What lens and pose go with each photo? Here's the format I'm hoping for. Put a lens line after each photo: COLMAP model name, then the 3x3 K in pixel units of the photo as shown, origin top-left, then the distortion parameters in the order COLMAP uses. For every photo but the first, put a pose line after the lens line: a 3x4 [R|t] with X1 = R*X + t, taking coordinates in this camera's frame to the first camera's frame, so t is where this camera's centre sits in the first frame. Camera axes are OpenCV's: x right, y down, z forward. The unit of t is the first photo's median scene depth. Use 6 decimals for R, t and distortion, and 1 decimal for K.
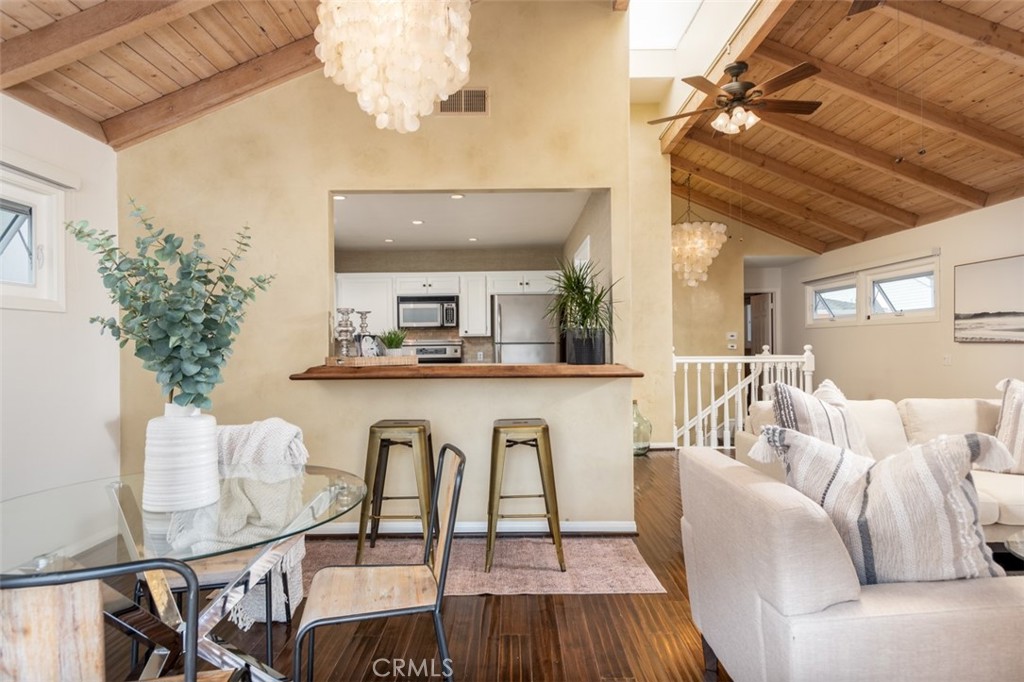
lens RADIAL K [[565.0, 0, 512.0], [0, 565.0, 341.0], [0, 0, 1]] dist [0.033858, -0.015145]
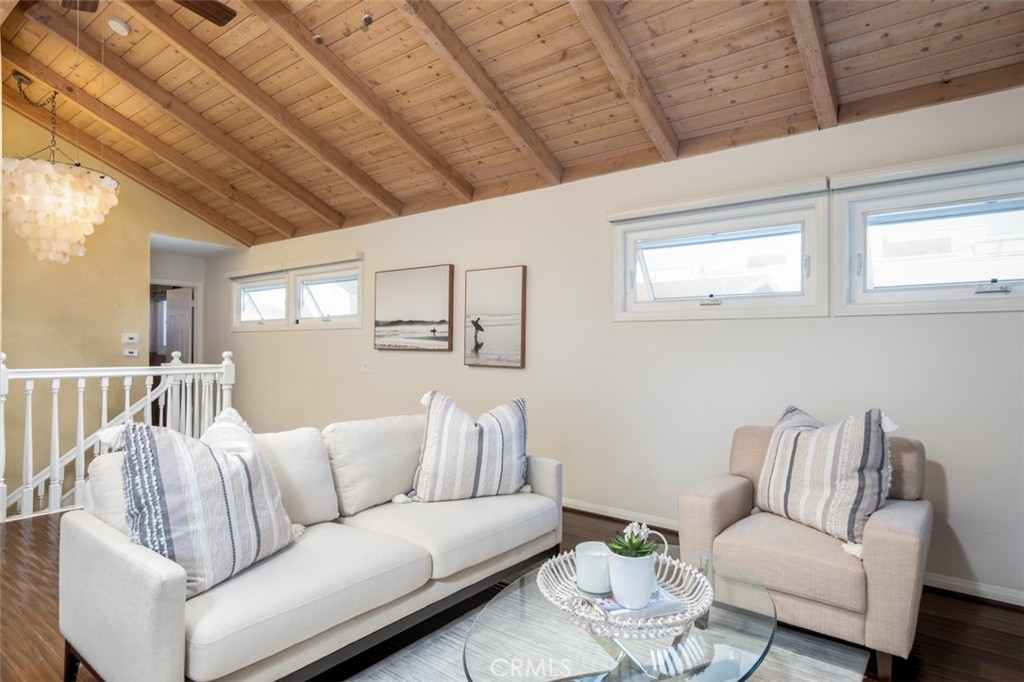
lens RADIAL K [[565.0, 0, 512.0], [0, 565.0, 341.0], [0, 0, 1]] dist [0.033858, -0.015145]
pose [[0.610700, 0.019915, 0.791611, 0.137783], [-0.012069, 0.999802, -0.015842, 0.000175], [-0.791770, 0.000120, 0.610820, 0.206376]]
